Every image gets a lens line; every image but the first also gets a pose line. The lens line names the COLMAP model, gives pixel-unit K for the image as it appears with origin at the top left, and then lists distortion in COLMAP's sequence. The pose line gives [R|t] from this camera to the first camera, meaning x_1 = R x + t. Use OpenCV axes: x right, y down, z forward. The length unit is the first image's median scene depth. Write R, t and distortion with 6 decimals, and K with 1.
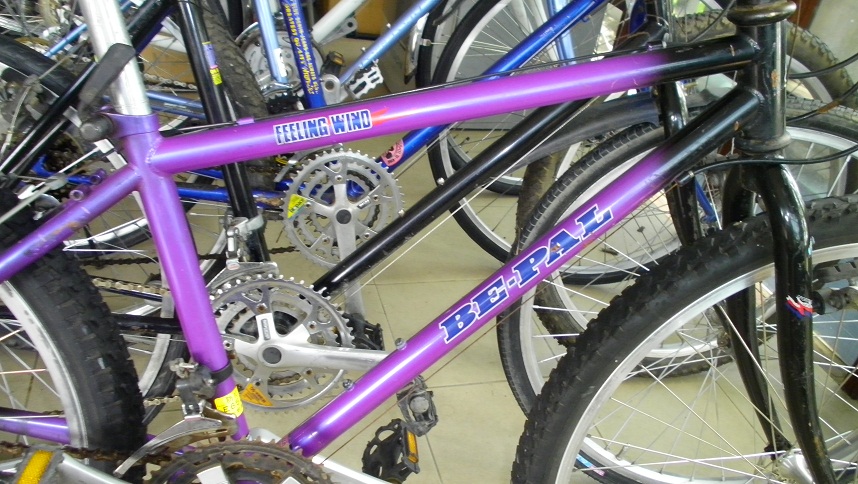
lens RADIAL K [[726.5, 0, 429.0], [0, 726.5, 242.0], [0, 0, 1]] dist [0.009597, -0.000852]
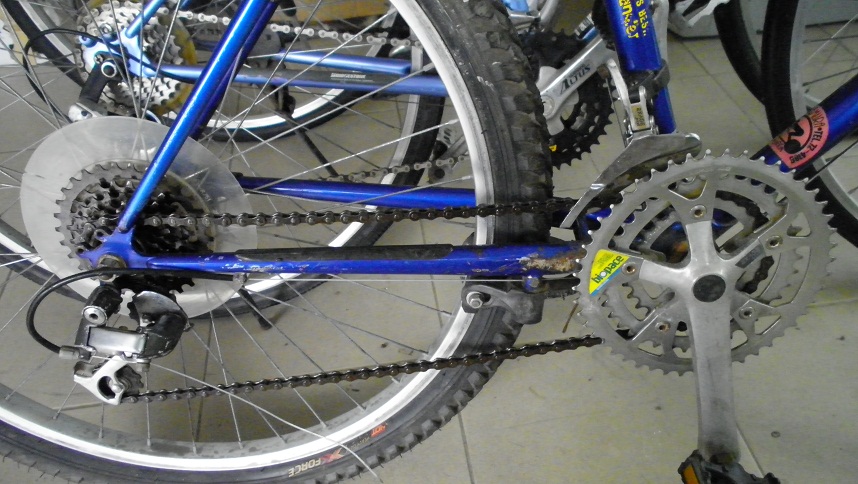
lens RADIAL K [[726.5, 0, 429.0], [0, 726.5, 242.0], [0, 0, 1]] dist [0.009597, -0.000852]
pose [[0.972055, -0.062046, -0.226406, -0.231180], [0.091651, 0.988205, 0.122682, -0.174908], [0.216124, -0.140004, 0.966276, 0.614247]]
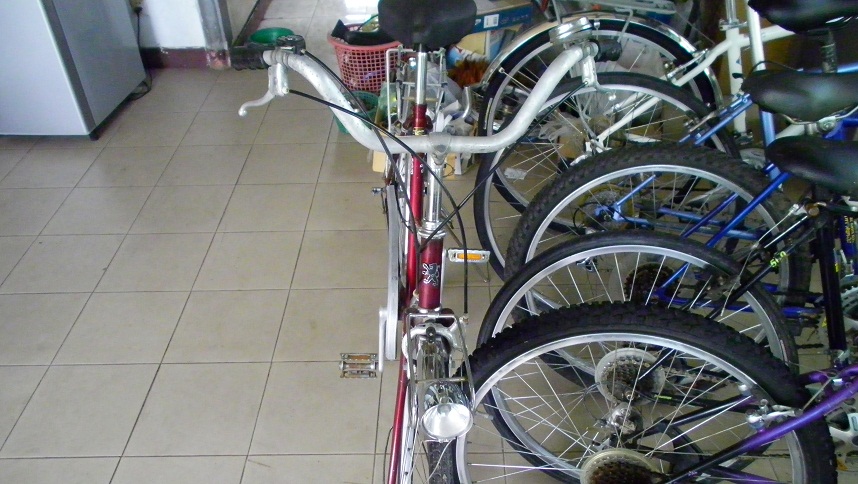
lens RADIAL K [[726.5, 0, 429.0], [0, 726.5, 242.0], [0, 0, 1]] dist [0.009597, -0.000852]
pose [[0.941908, 0.022736, -0.335099, -0.550021], [-0.005886, 0.998670, 0.051216, -0.329805], [0.335818, -0.046268, 0.940790, -0.713873]]
